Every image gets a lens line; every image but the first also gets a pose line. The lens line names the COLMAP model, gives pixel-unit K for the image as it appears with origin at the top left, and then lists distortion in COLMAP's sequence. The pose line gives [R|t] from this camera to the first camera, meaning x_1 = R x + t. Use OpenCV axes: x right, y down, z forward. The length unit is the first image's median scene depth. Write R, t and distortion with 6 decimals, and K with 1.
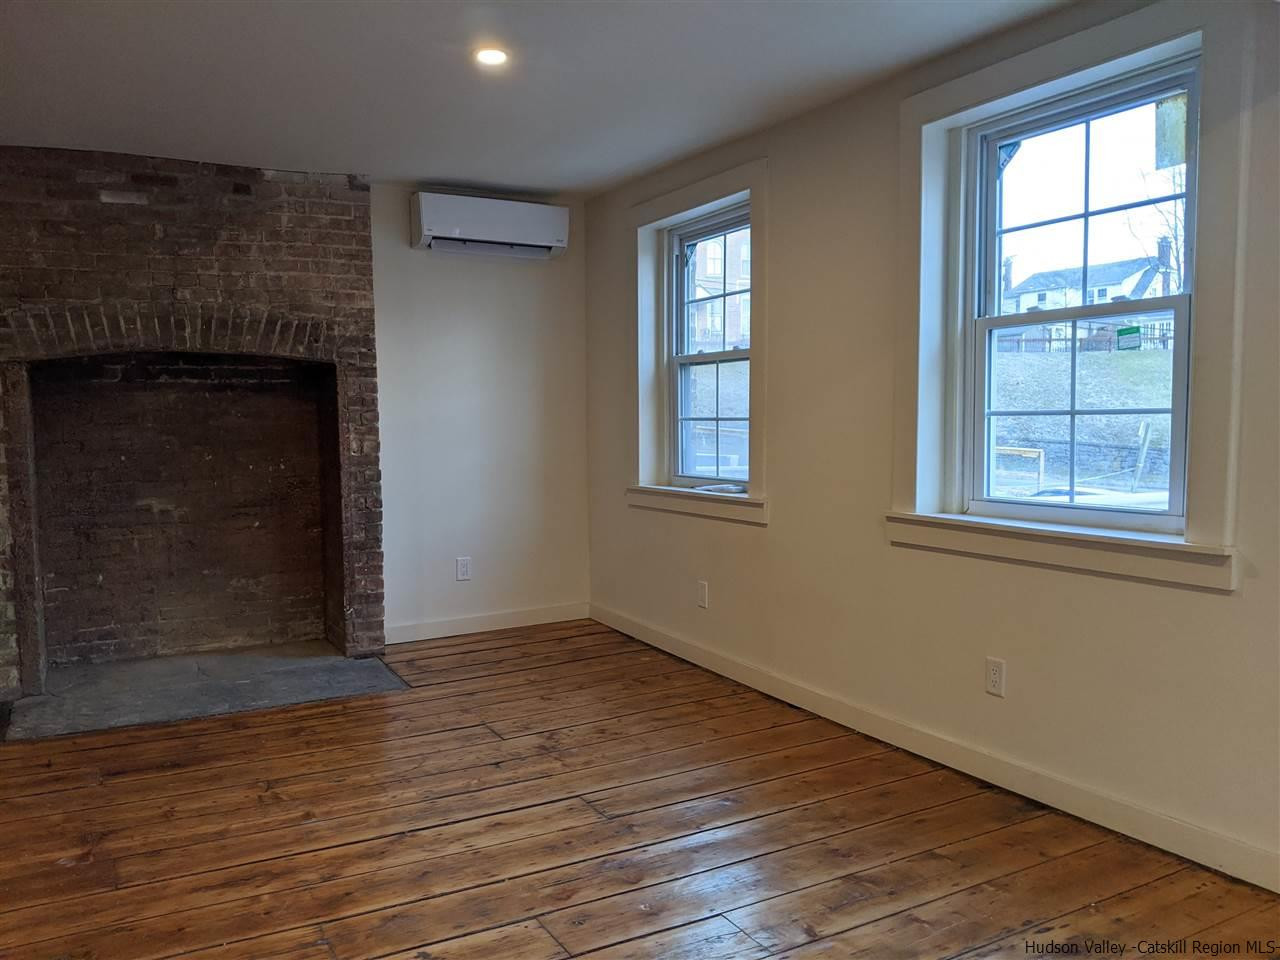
lens RADIAL K [[1026.7, 0, 635.7], [0, 1026.7, 477.7], [0, 0, 1]] dist [0.082594, -0.102459]
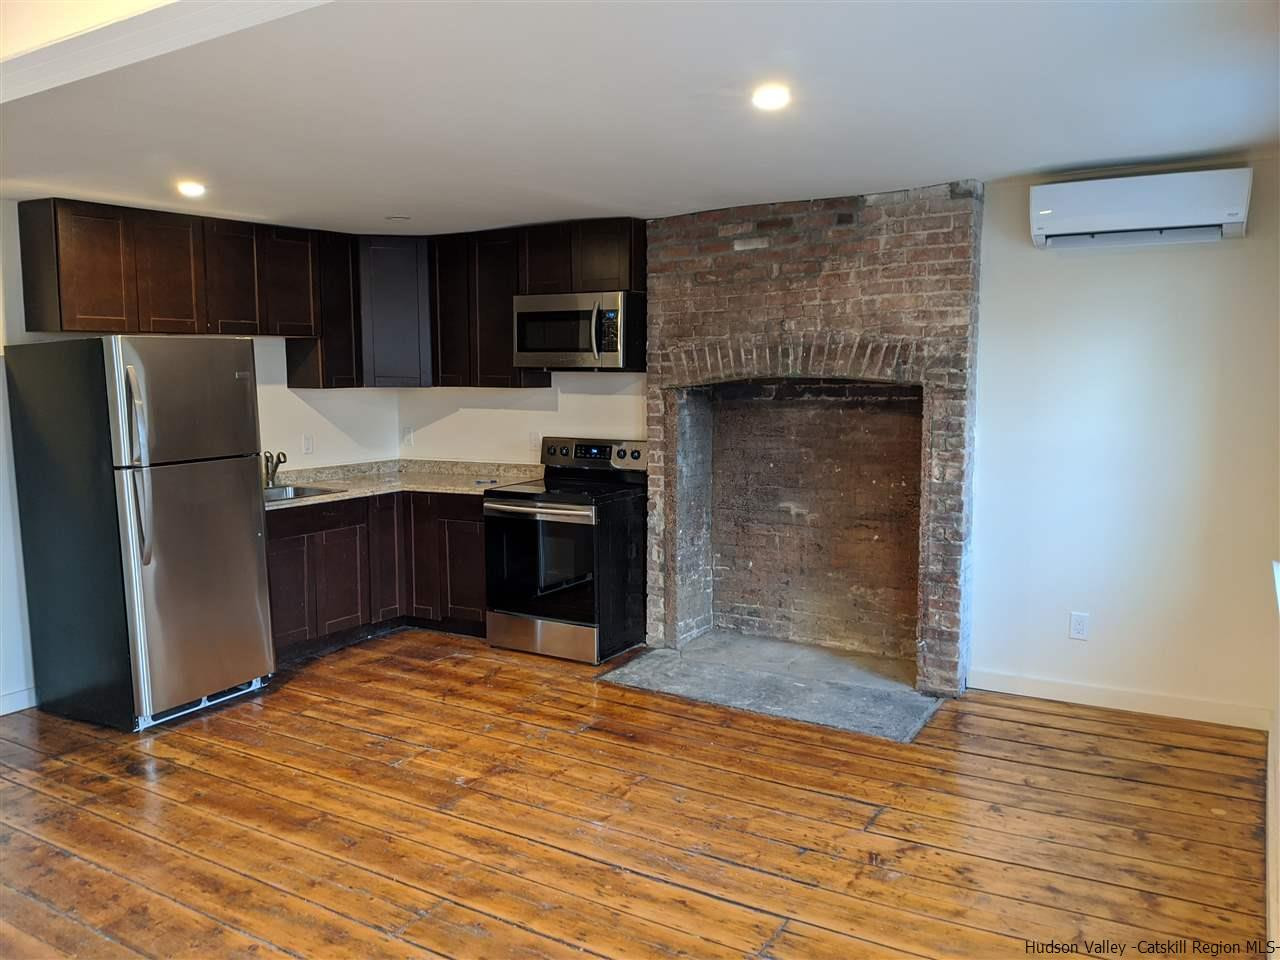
lens RADIAL K [[1026.7, 0, 626.5], [0, 1026.7, 469.0], [0, 0, 1]] dist [0.082594, -0.102459]
pose [[0.491463, 0.095647, -0.865630, 0.431262], [-0.054091, 0.995384, 0.079273, -0.099478], [0.869217, 0.007863, 0.494368, 0.303500]]
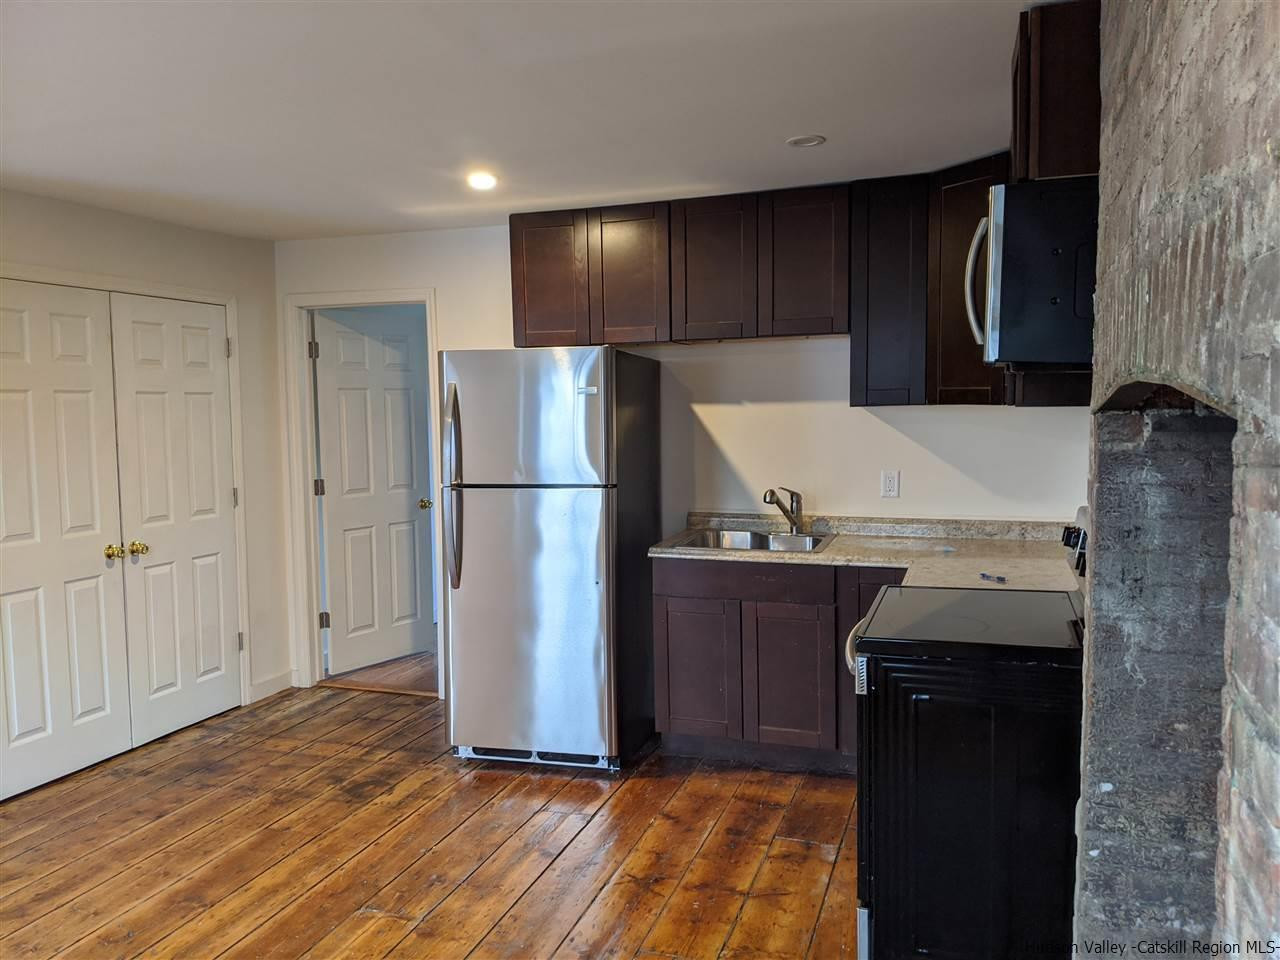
lens RADIAL K [[1026.7, 0, 638.7], [0, 1026.7, 485.6], [0, 0, 1]] dist [0.082594, -0.102459]
pose [[-0.750155, 0.083079, -0.656022, -0.097301], [-0.009649, 0.990595, 0.136483, -0.128134], [0.661192, 0.108713, -0.742299, 1.111956]]
